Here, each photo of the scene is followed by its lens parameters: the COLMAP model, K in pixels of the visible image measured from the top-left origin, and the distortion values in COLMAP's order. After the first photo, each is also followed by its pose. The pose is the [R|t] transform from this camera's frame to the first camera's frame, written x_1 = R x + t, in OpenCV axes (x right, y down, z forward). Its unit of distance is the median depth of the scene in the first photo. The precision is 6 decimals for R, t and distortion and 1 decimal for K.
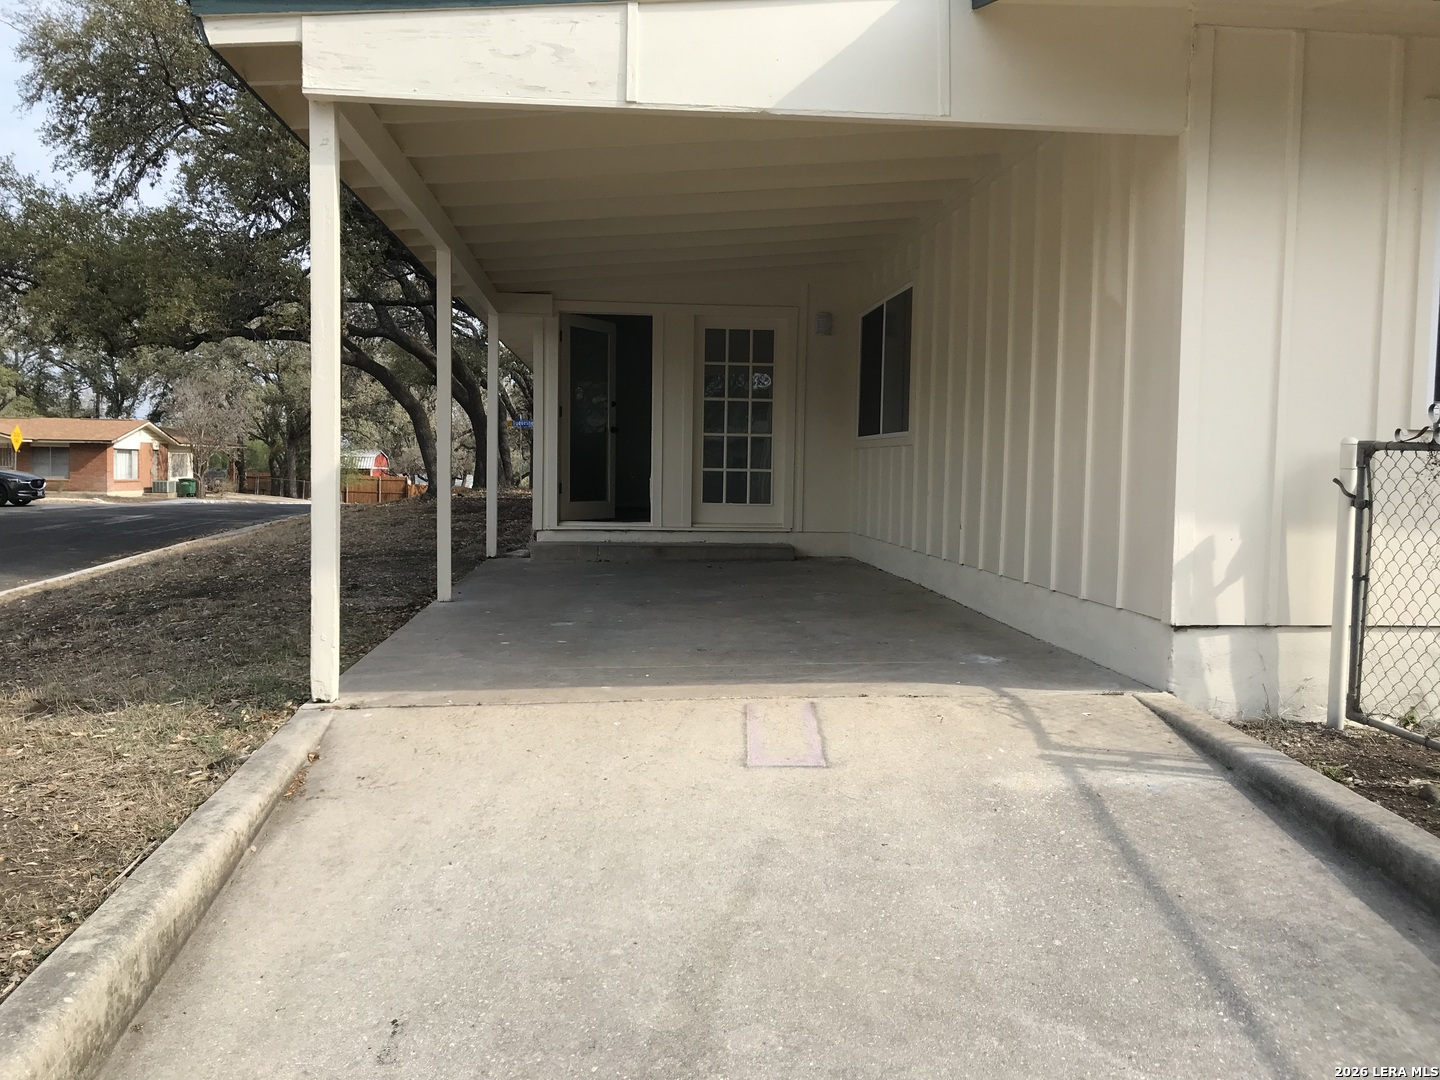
lens RADIAL K [[1174.6, 0, 707.3], [0, 1174.6, 537.0], [0, 0, 1]] dist [0.055091, -0.060863]
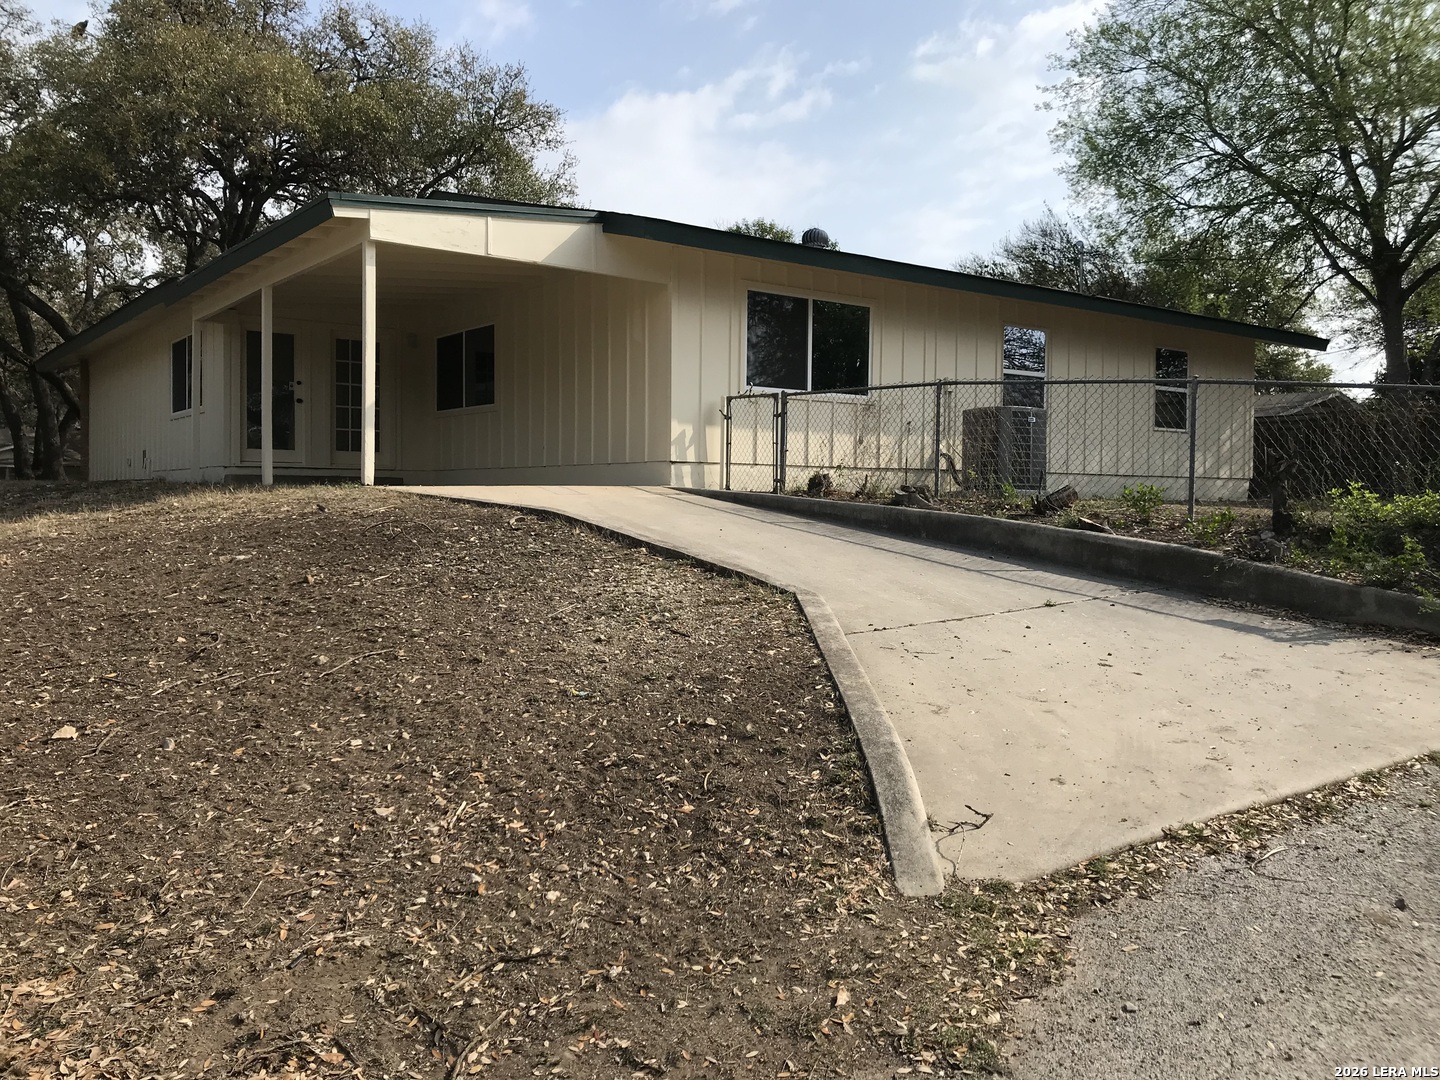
lens RADIAL K [[1174.6, 0, 721.9], [0, 1174.6, 542.7], [0, 0, 1]] dist [0.055091, -0.060863]
pose [[0.839062, -0.030755, 0.543166, -1.010486], [0.040526, 0.999160, -0.006029, 0.287544], [-0.542524, 0.027071, 0.839604, -1.365850]]
